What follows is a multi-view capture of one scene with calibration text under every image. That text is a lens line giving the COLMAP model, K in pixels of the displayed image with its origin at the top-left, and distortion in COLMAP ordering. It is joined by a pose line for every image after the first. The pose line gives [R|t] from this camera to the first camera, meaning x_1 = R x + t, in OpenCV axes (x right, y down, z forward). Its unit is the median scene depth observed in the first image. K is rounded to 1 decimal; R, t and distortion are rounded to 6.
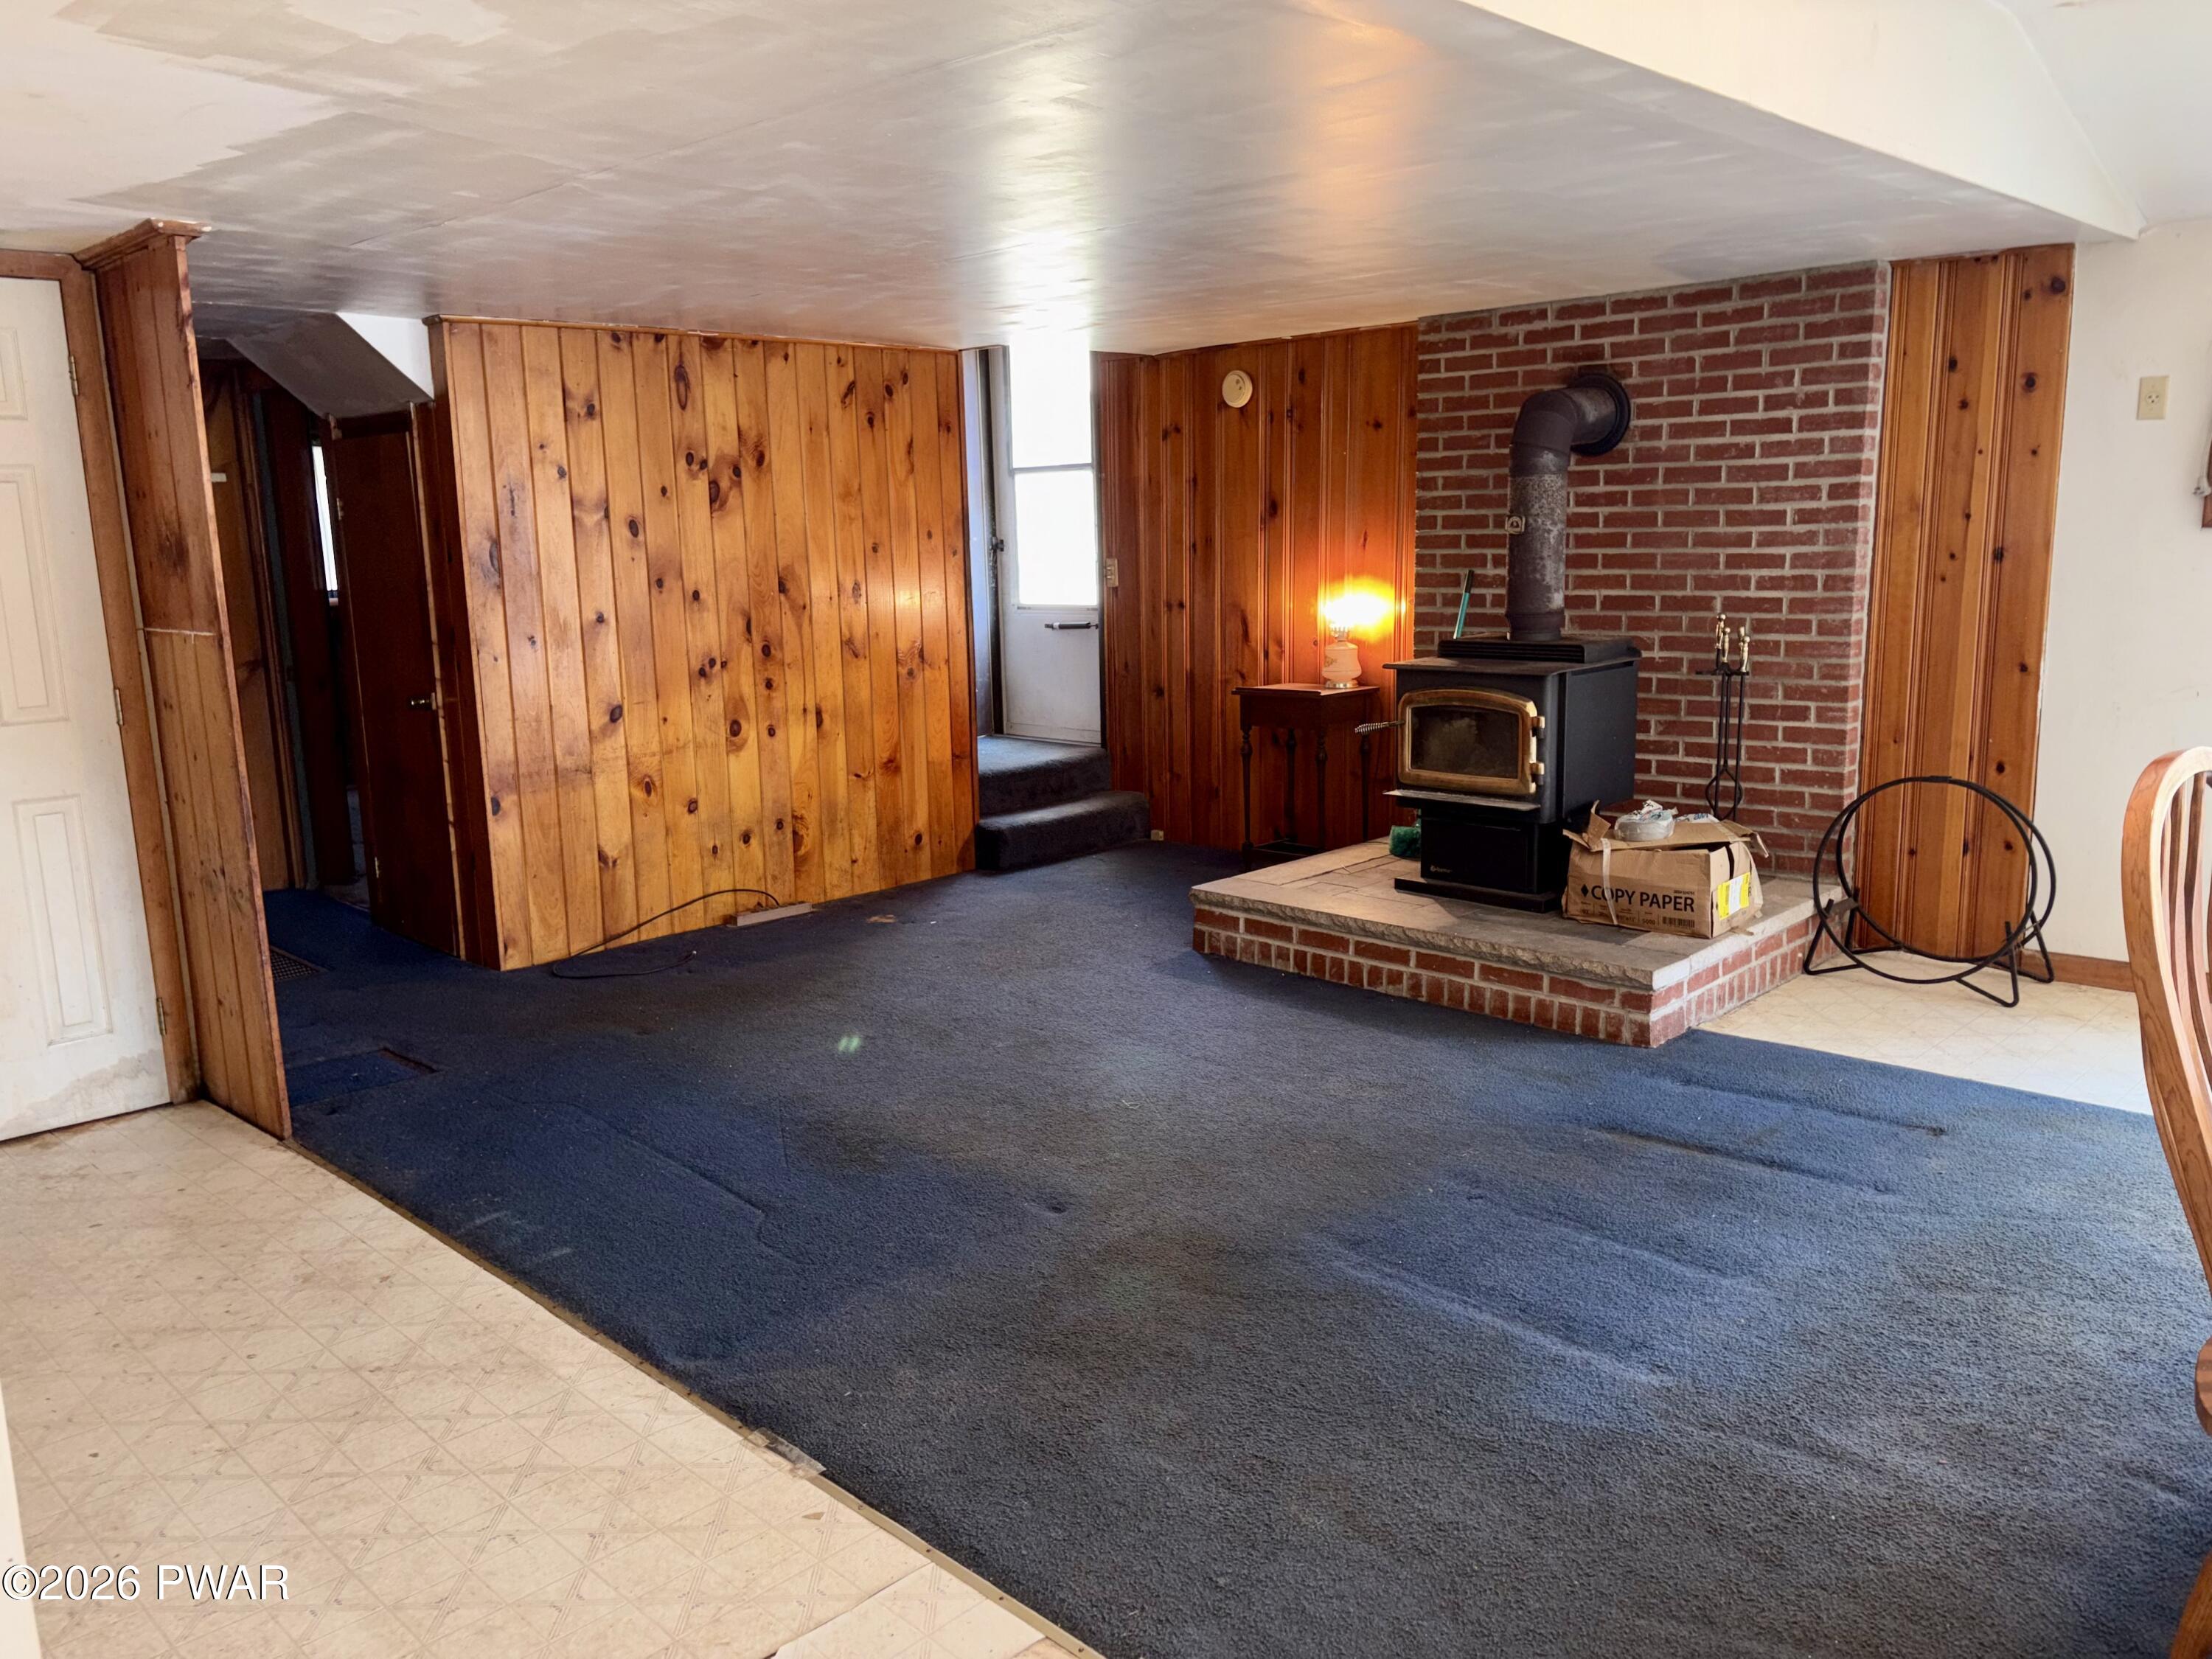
lens RADIAL K [[1676.0, 0, 1104.6], [0, 1676.0, 821.9], [0, 0, 1]] dist [0.058852, -0.055635]
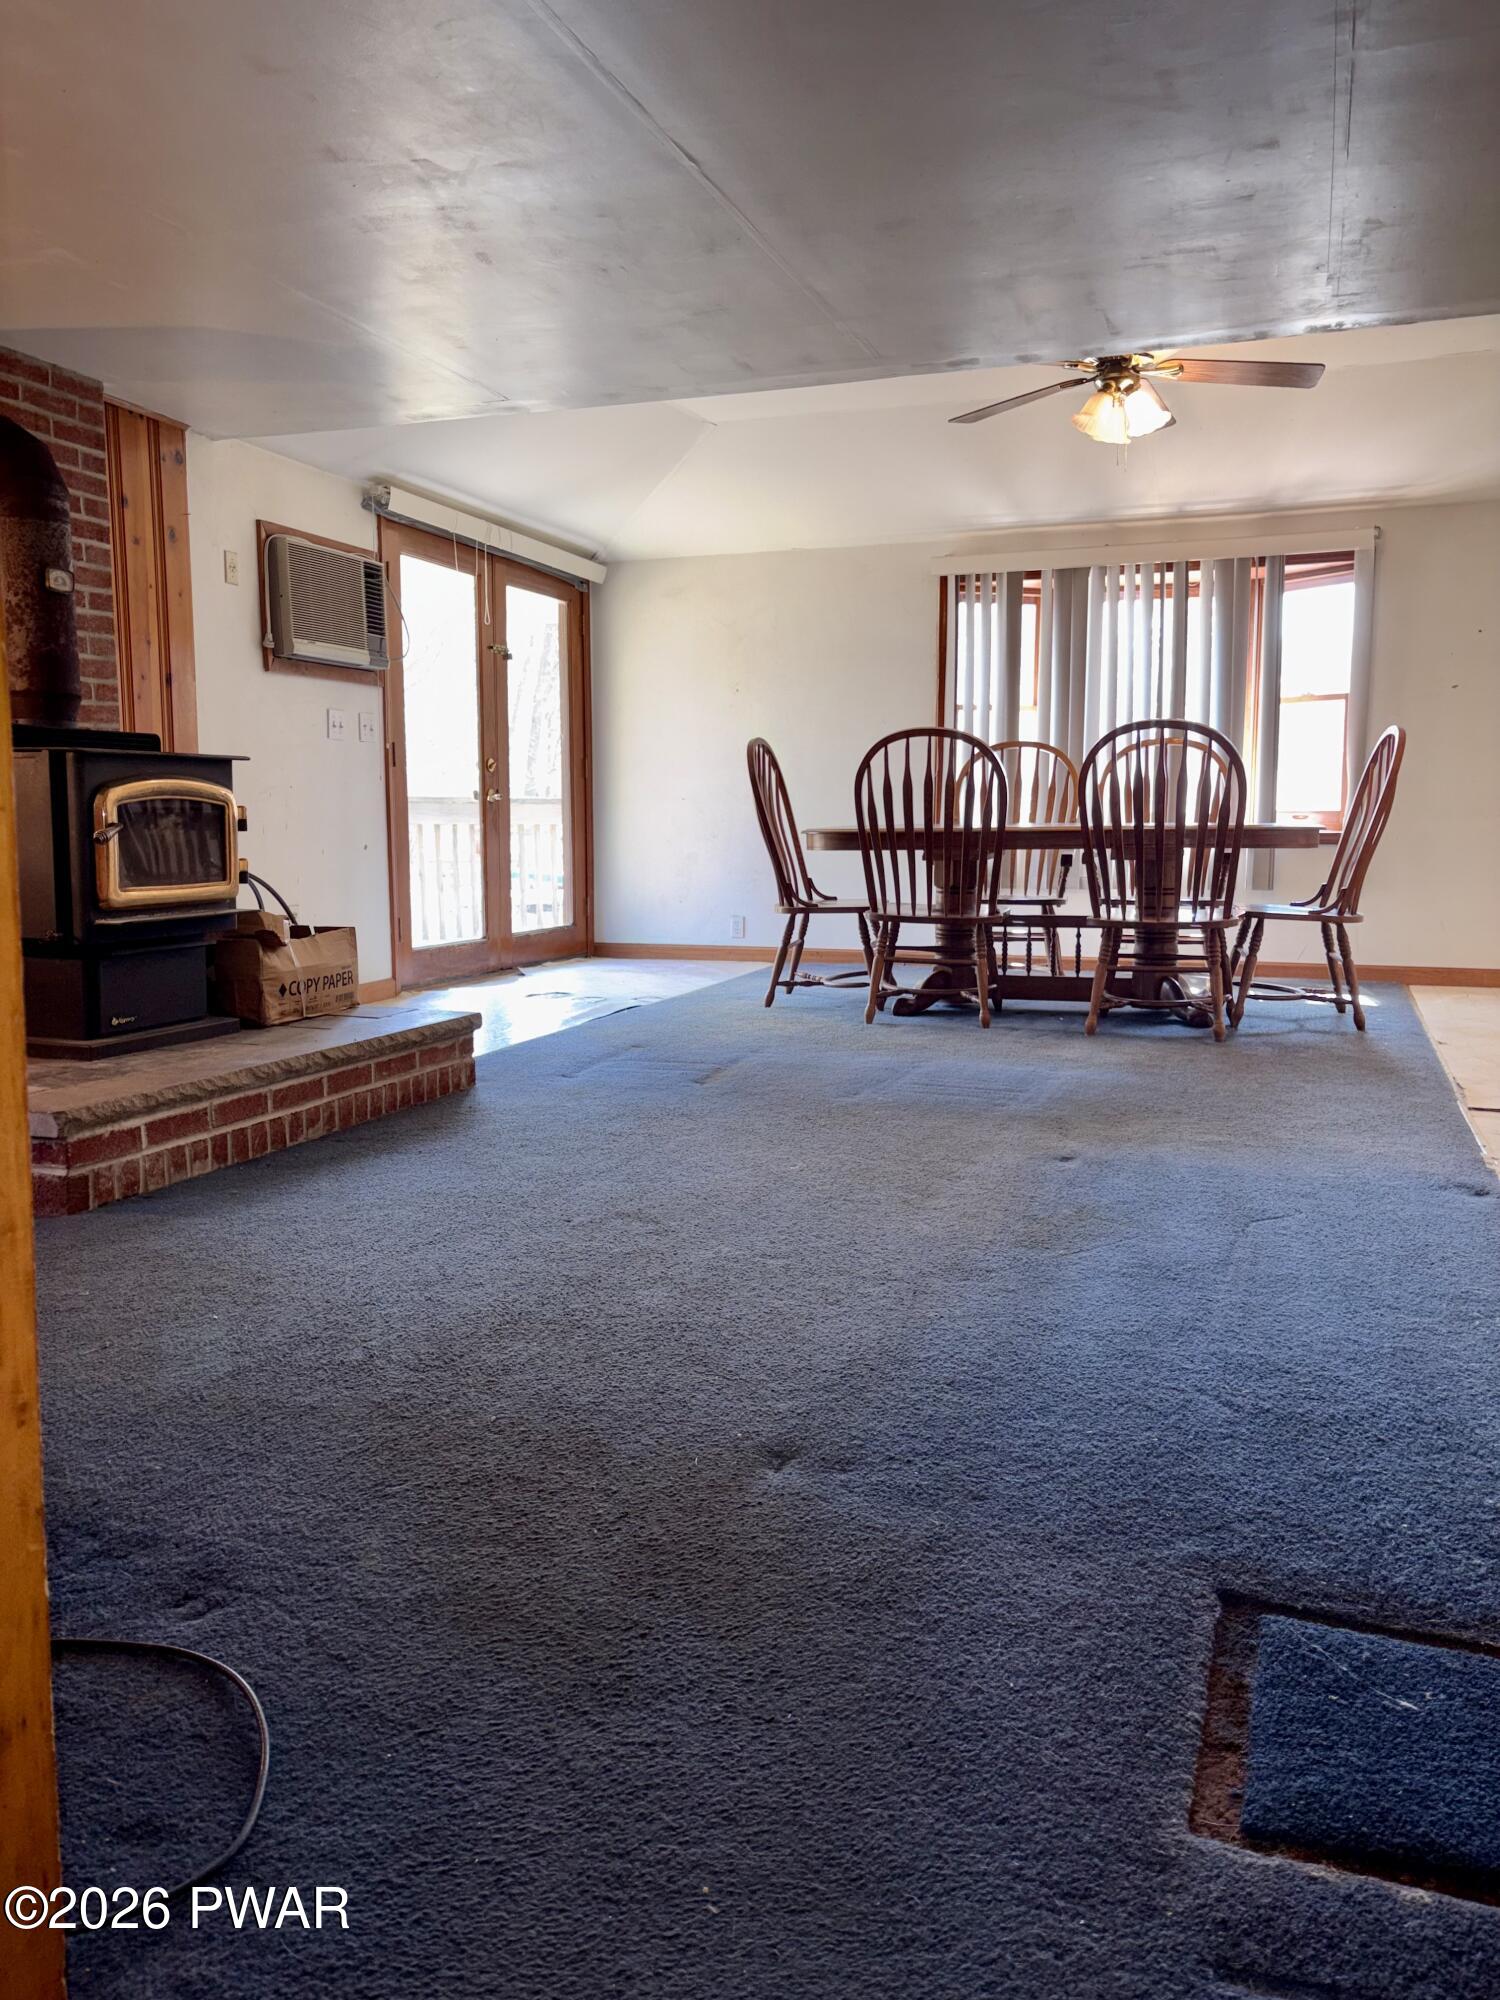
lens RADIAL K [[1515.4, 0, 747.4], [0, 1515.4, 989.0], [0, 0, 1]] dist [0.058852, -0.055635]
pose [[-0.411978, -0.085225, 0.907200, -0.547489], [0.167298, 0.971617, 0.167250, -0.054376], [-0.895704, 0.220676, -0.386027, 0.997391]]
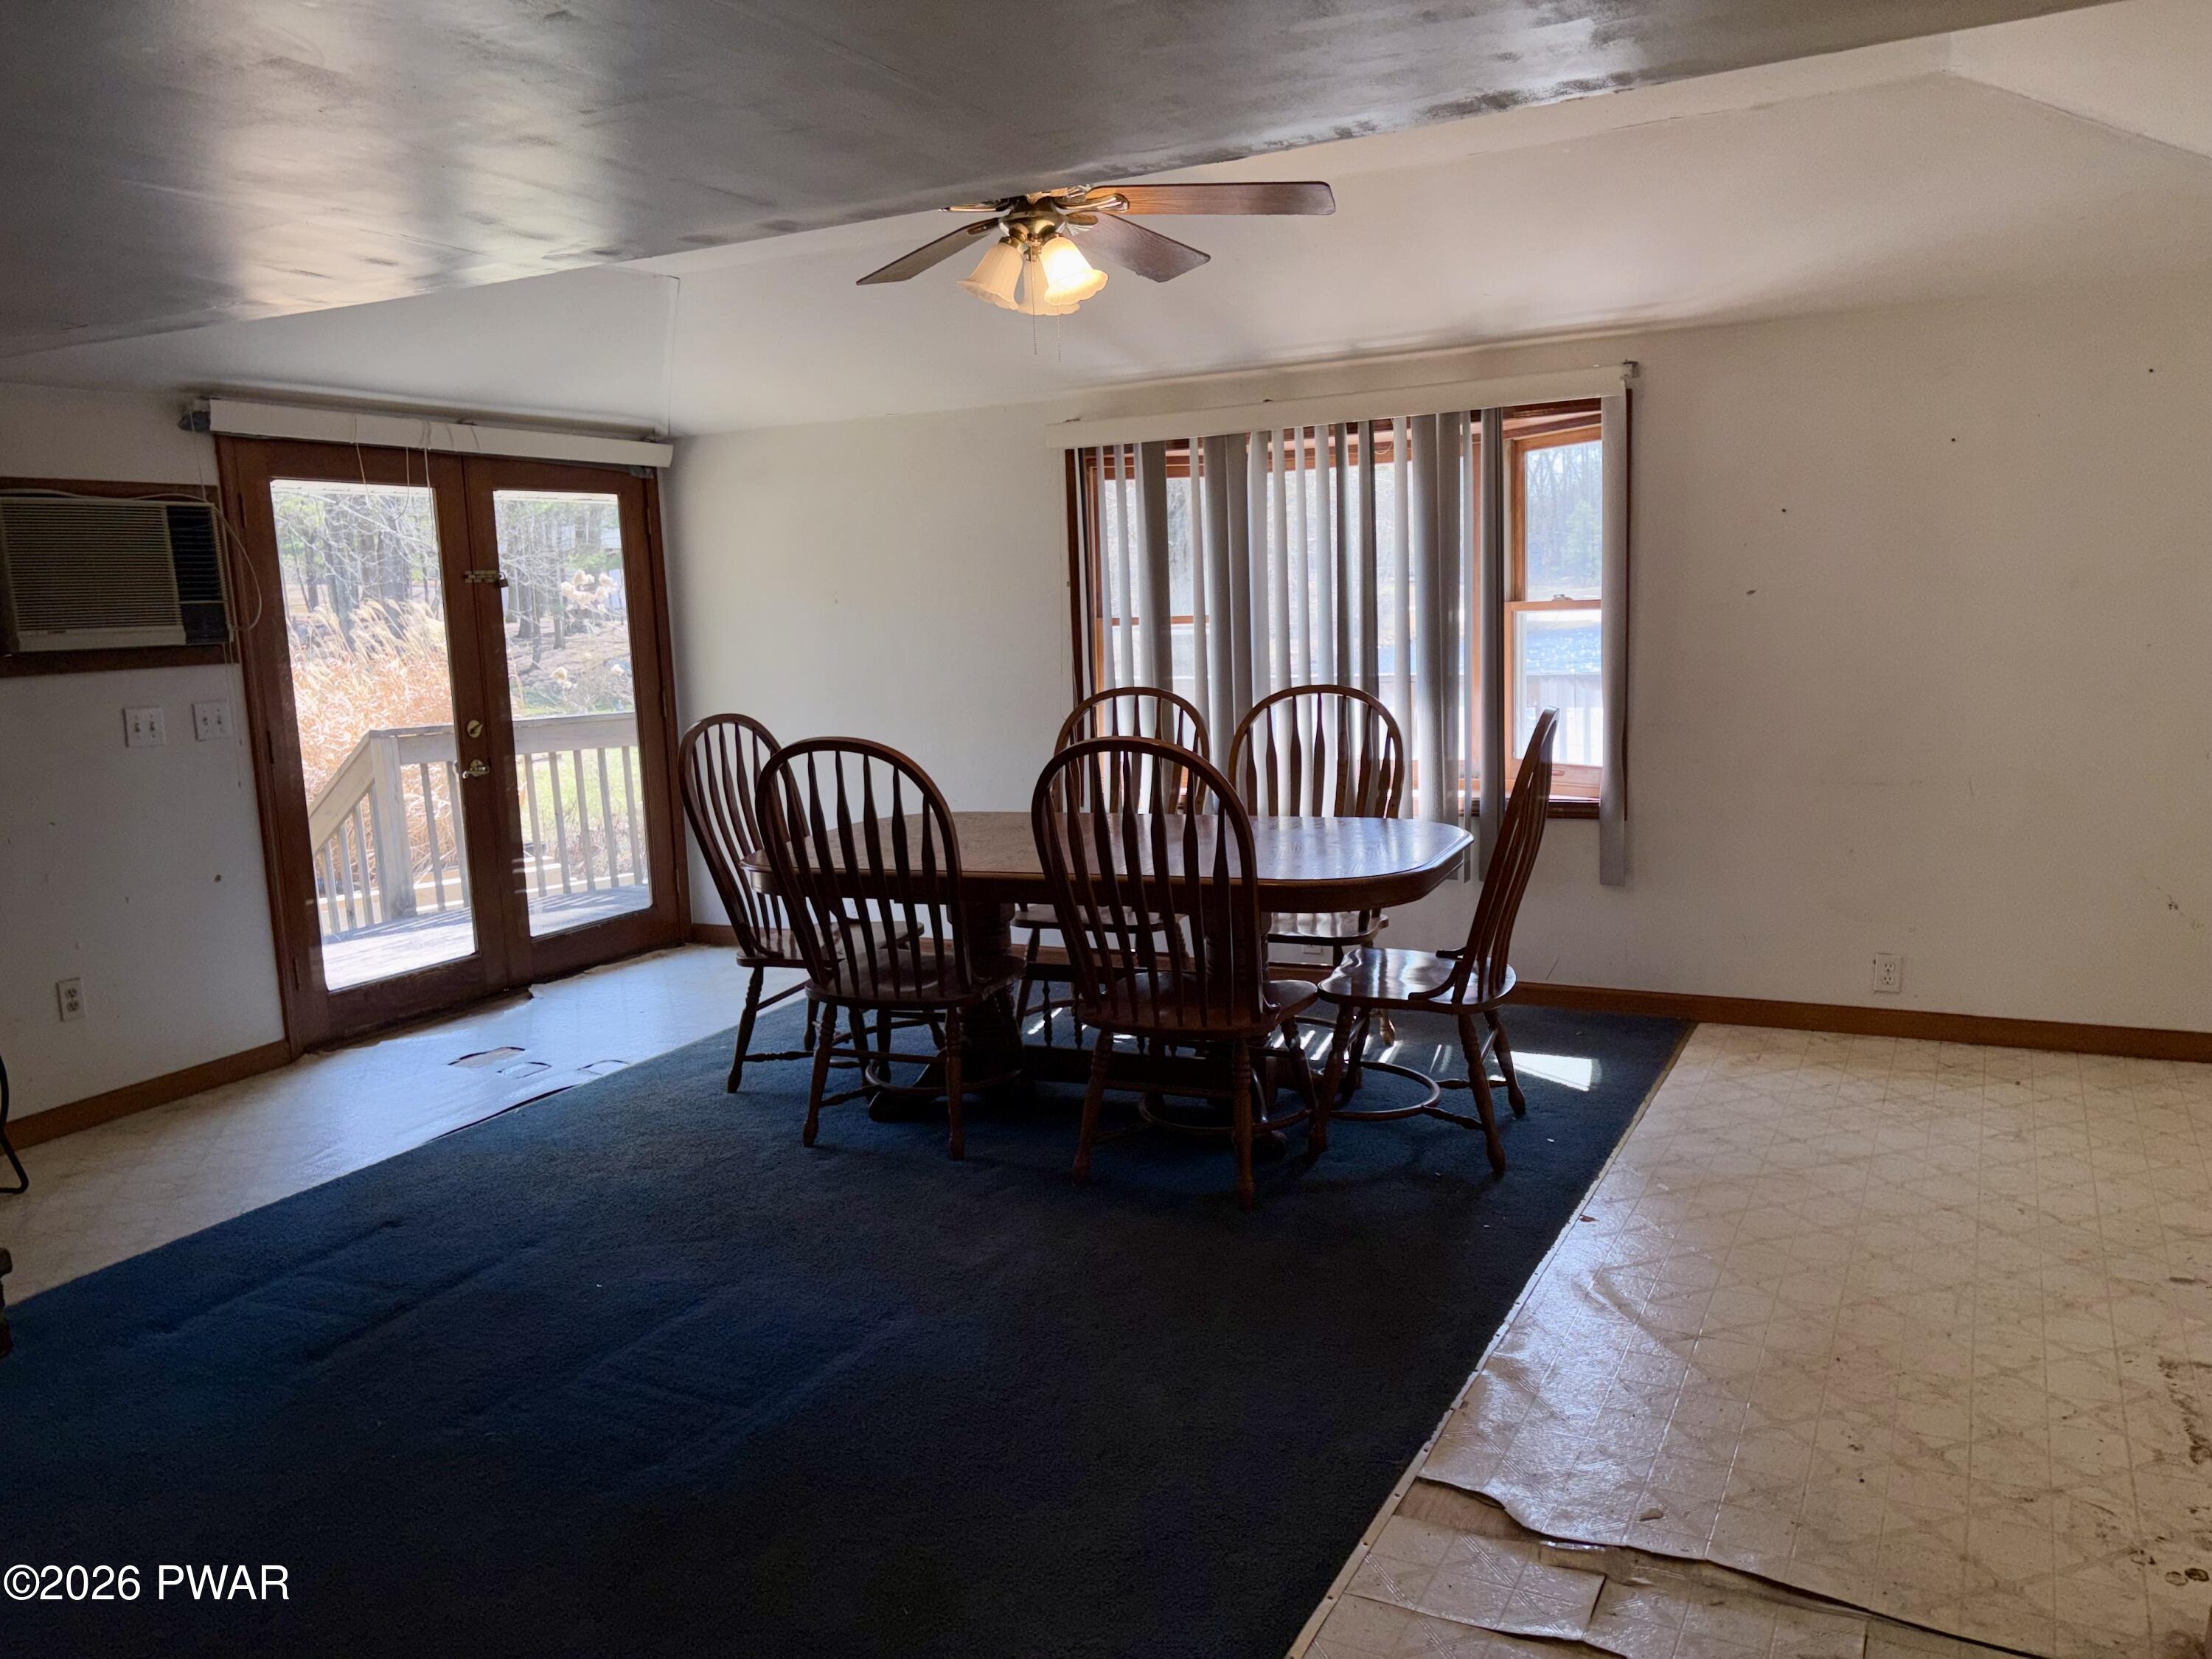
lens RADIAL K [[1676.0, 0, 1103.5], [0, 1676.0, 816.3], [0, 0, 1]] dist [0.058852, -0.055635]
pose [[-0.285290, -0.096118, 0.953609, -0.431907], [0.213939, 0.963469, 0.161116, -0.095881], [-0.934259, 0.249979, -0.254305, 0.550513]]
